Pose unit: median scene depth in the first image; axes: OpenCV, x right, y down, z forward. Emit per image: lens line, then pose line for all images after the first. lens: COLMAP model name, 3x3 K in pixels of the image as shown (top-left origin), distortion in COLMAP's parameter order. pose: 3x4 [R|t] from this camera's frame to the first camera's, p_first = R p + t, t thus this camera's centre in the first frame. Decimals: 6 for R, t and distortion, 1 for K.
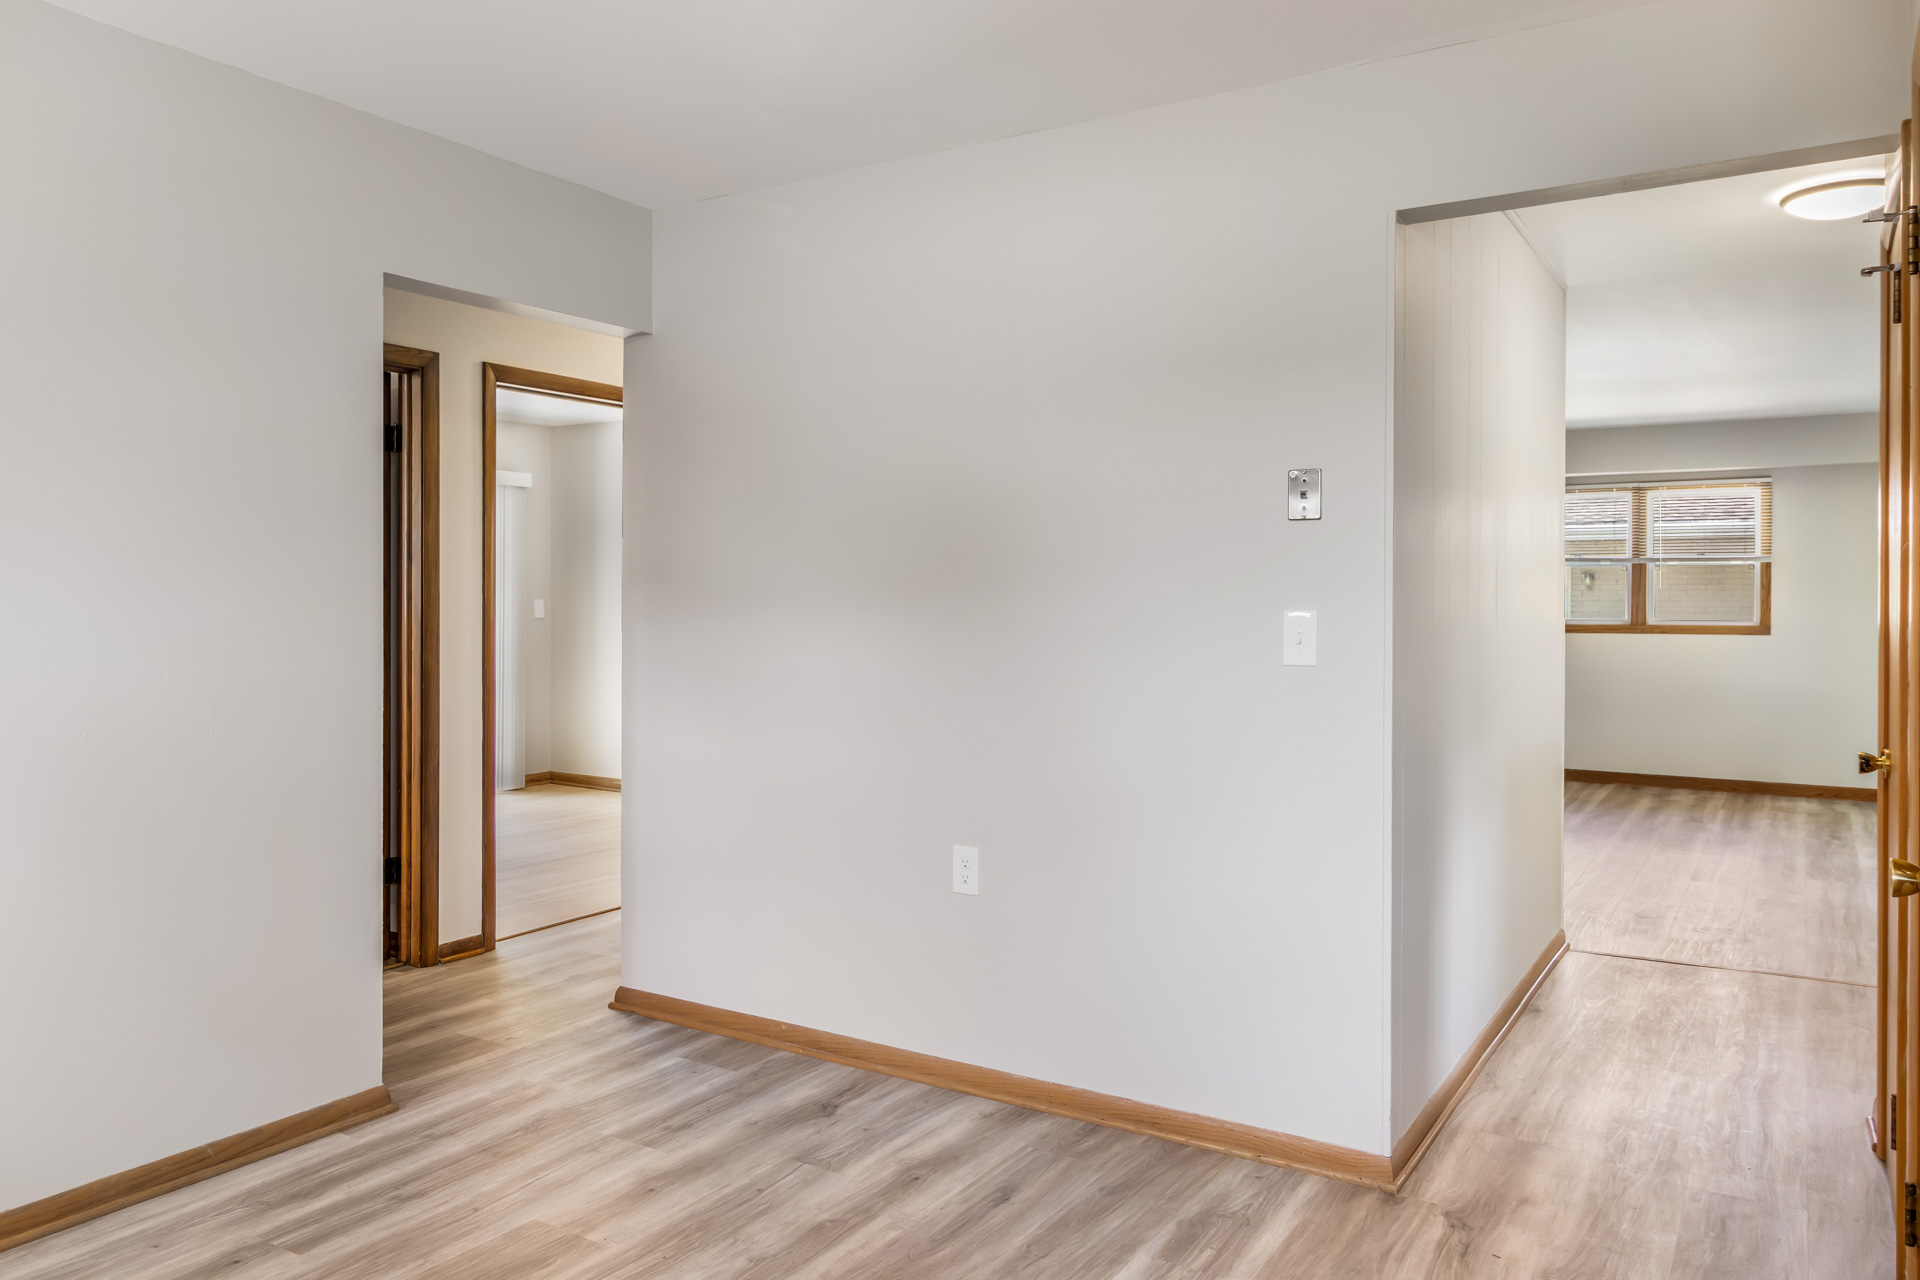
lens RADIAL K [[1364.5, 0, 963.5], [0, 1364.5, 614.7], [0, 0, 1]] dist [-0.001243, 0.002054]
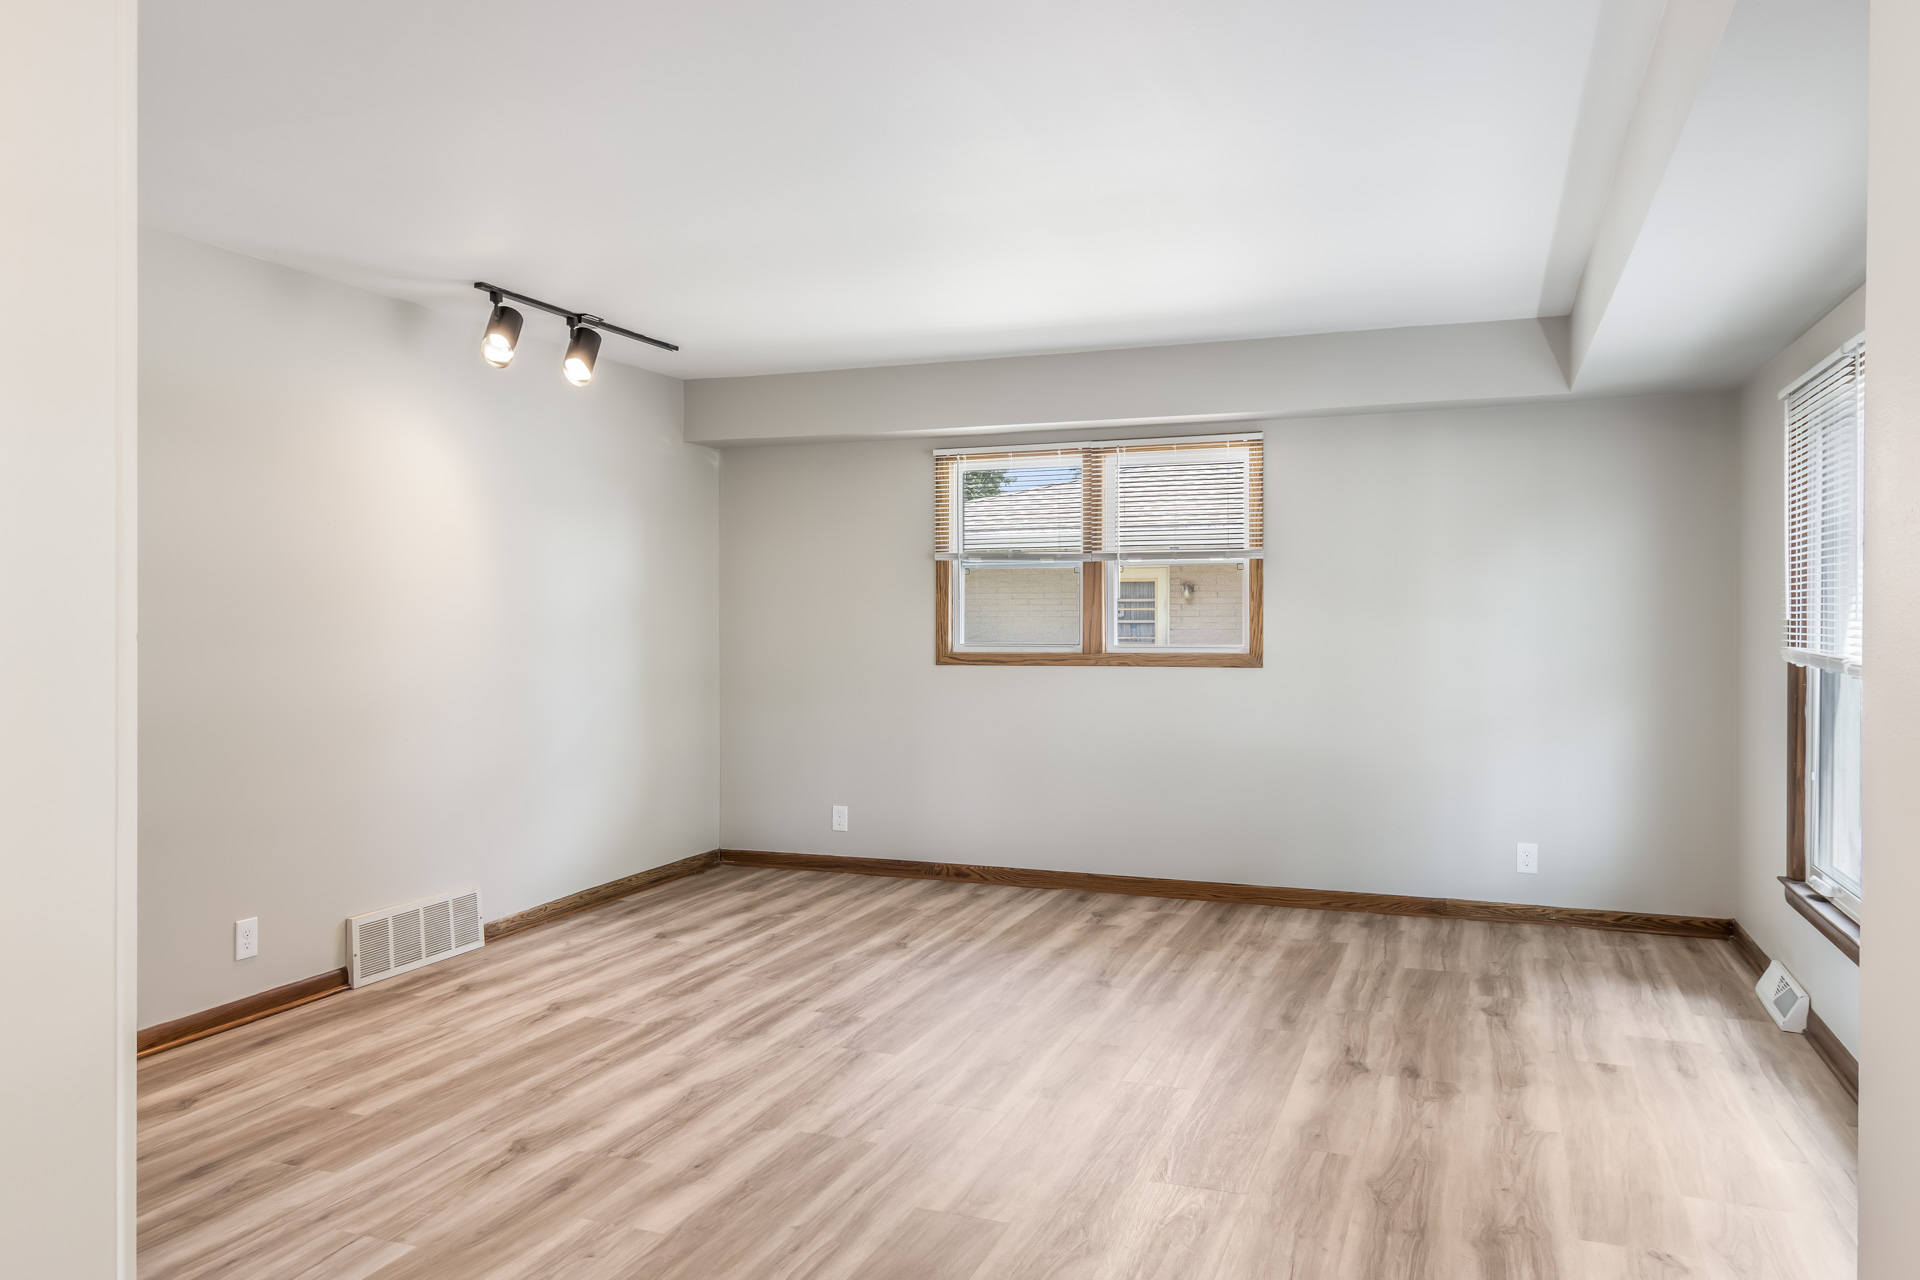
lens RADIAL K [[1389.6, 0, 954.0], [0, 1389.6, 631.2], [0, 0, 1]] dist [0.001370, 0.002205]
pose [[0.981652, -0.006236, 0.190580, 0.302511], [0.006340, 0.999980, 0.000061, -0.003676], [-0.190577, 0.001149, 0.981672, 0.345532]]
